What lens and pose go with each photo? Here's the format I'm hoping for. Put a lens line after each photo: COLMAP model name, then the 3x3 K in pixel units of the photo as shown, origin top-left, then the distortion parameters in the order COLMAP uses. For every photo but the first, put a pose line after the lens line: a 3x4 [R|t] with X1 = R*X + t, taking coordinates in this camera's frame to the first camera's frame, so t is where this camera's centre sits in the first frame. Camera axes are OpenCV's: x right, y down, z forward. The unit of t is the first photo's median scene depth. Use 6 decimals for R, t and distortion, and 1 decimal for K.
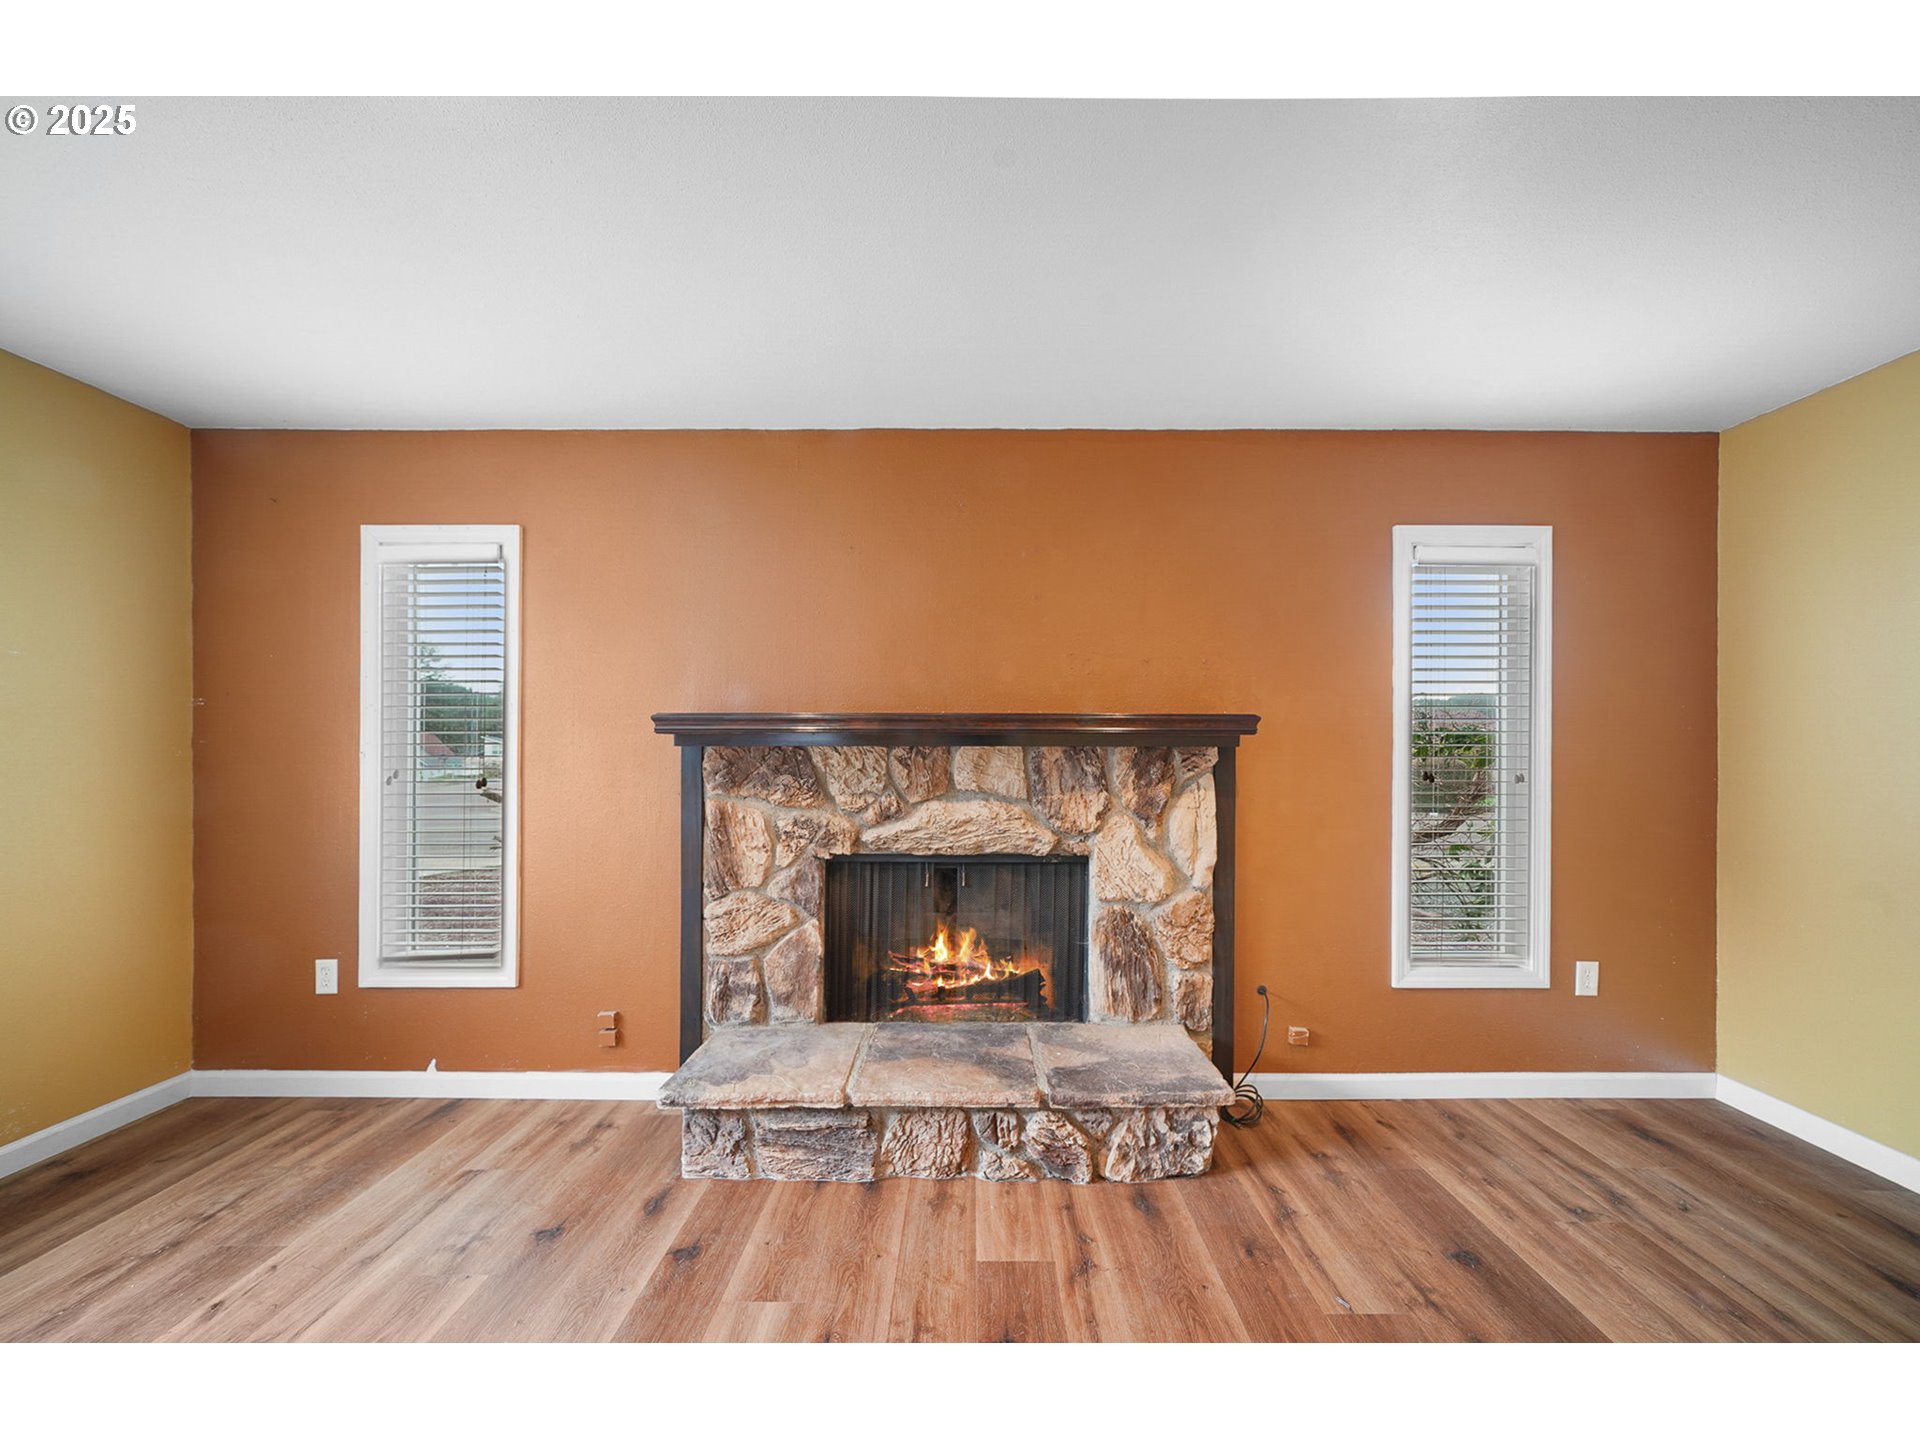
lens RADIAL K [[651.2, 0, 970.0], [0, 651.2, 762.8], [0, 0, 1]] dist [-0.000427, 0.000001]
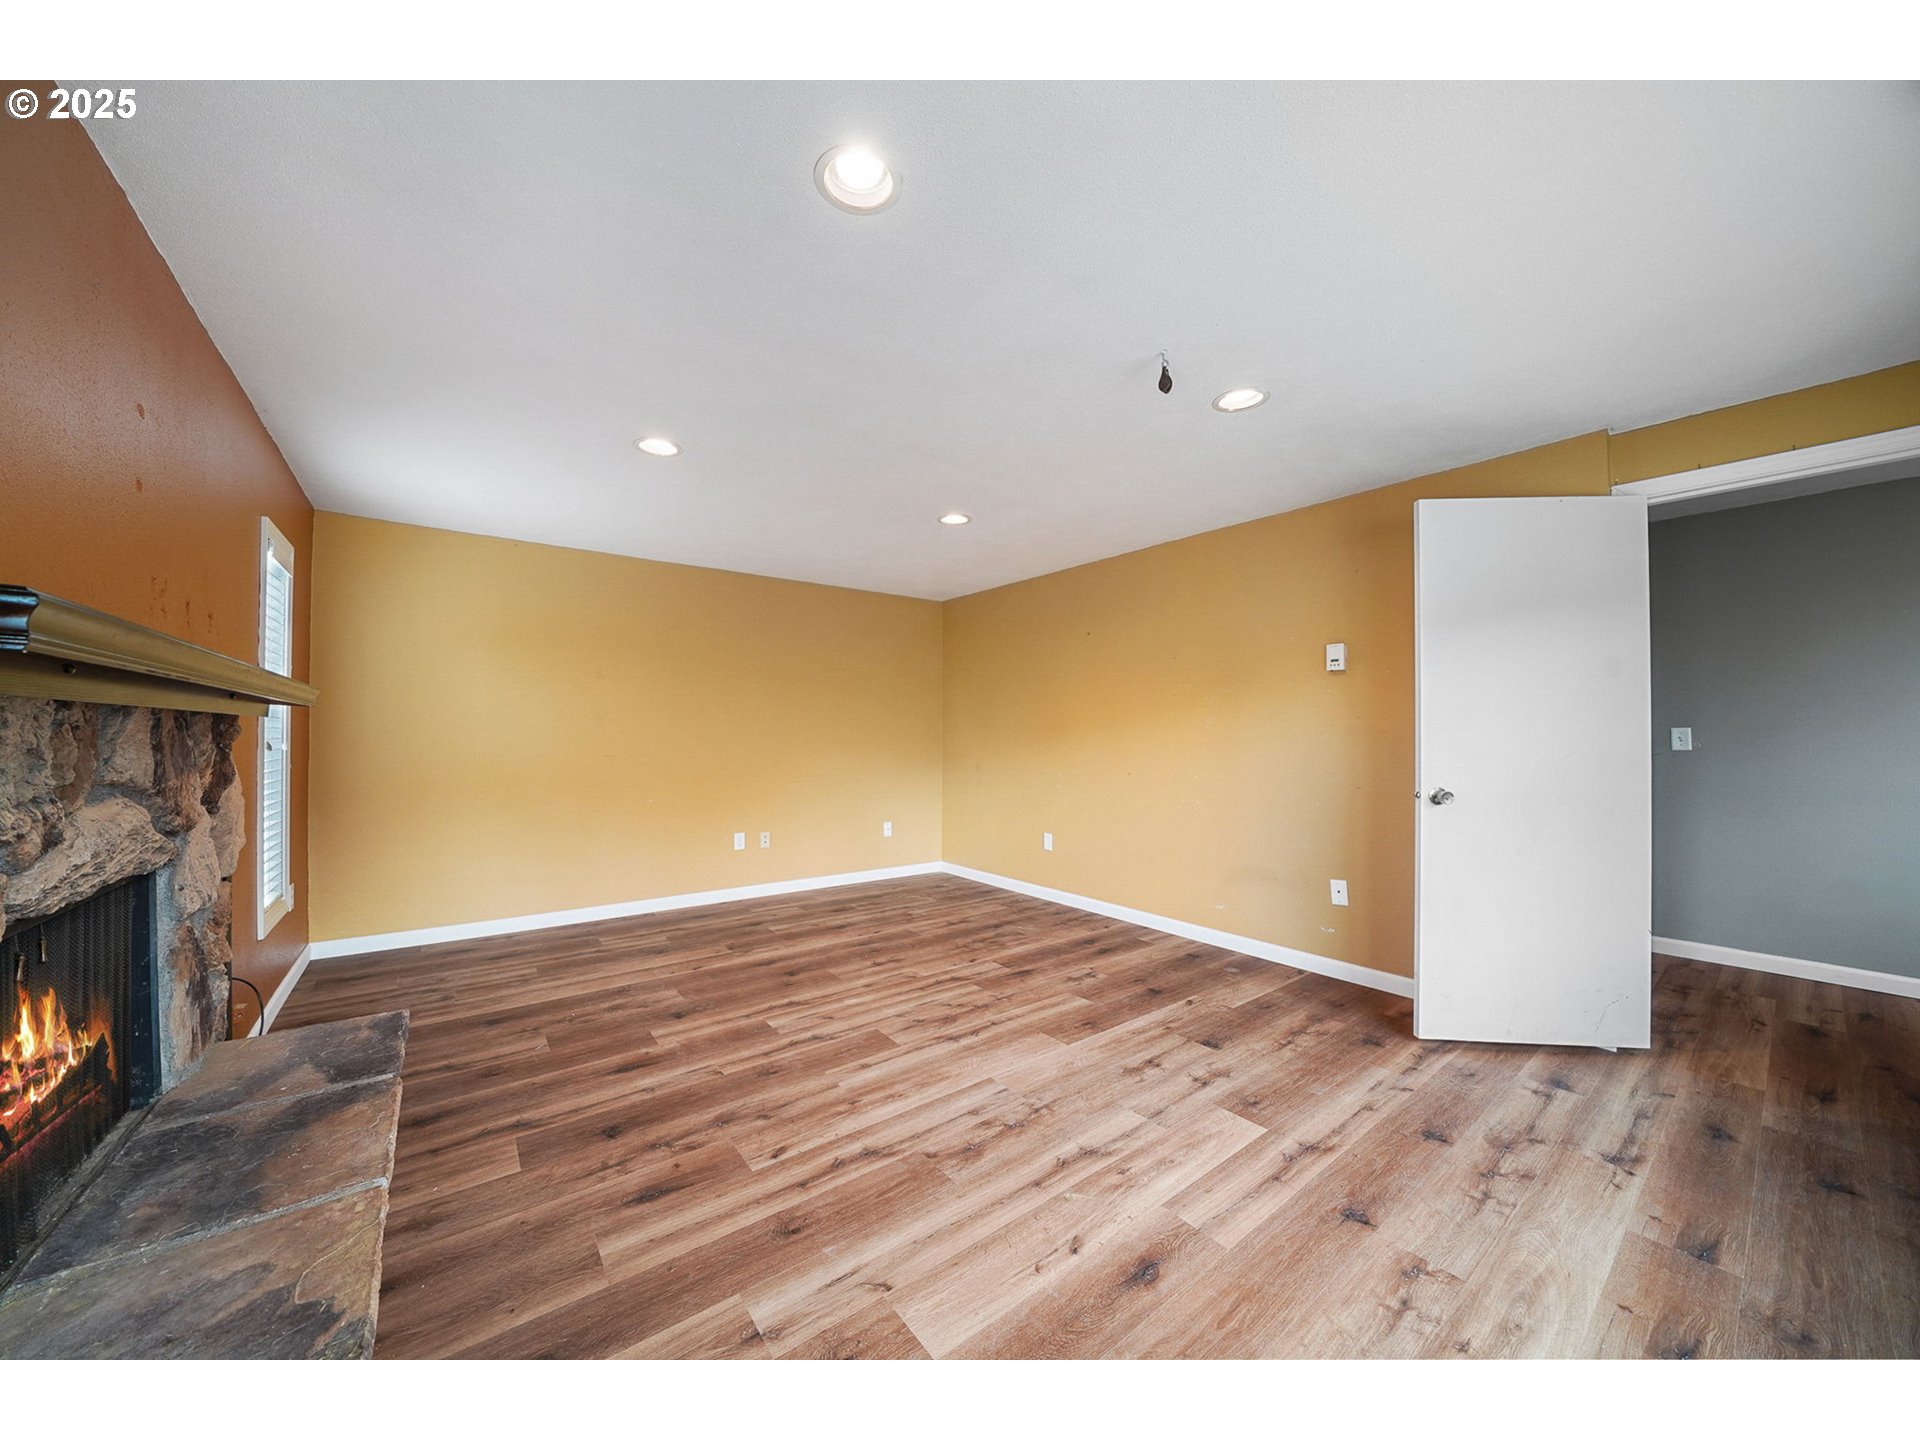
lens RADIAL K [[669.2, 0, 941.3], [0, 669.2, 720.9], [0, 0, 1]] dist [-0.020495, -0.000015]
pose [[-0.598348, 0.012668, 0.801137, -0.933134], [-0.000510, 0.999869, -0.016191, -0.006427], [-0.801236, -0.010096, -0.598263, 0.753426]]
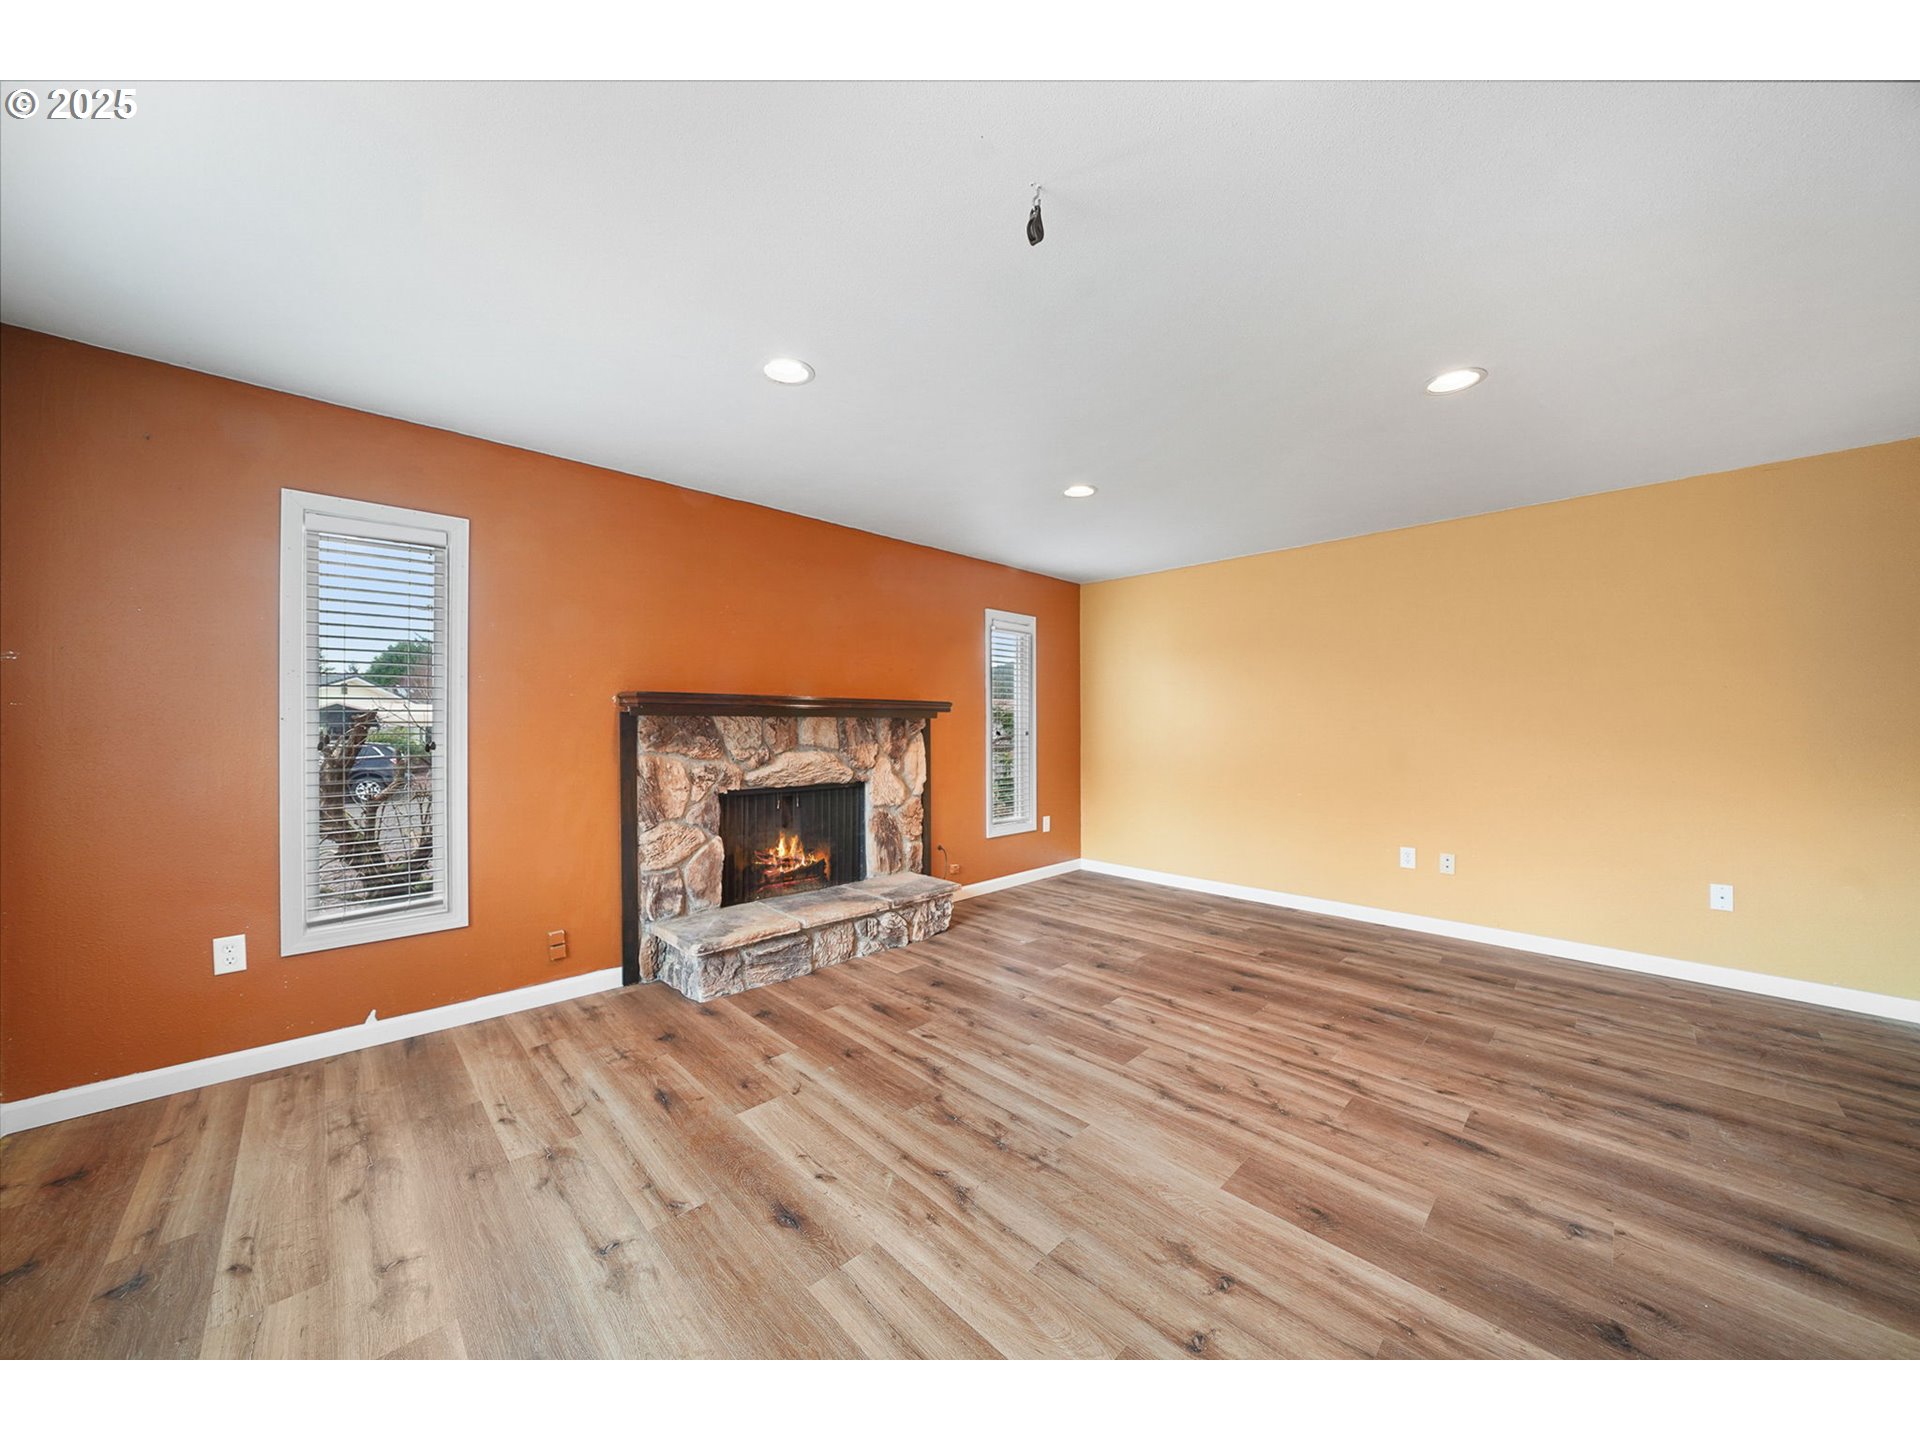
lens RADIAL K [[669.2, 0, 941.3], [0, 669.2, 720.9], [0, 0, 1]] dist [-0.020495, -0.000015]
pose [[0.724297, 0.003145, 0.689481, -0.898722], [0.003691, 0.999958, -0.008438, -0.000505], [-0.689478, 0.008656, 0.724255, -0.411439]]
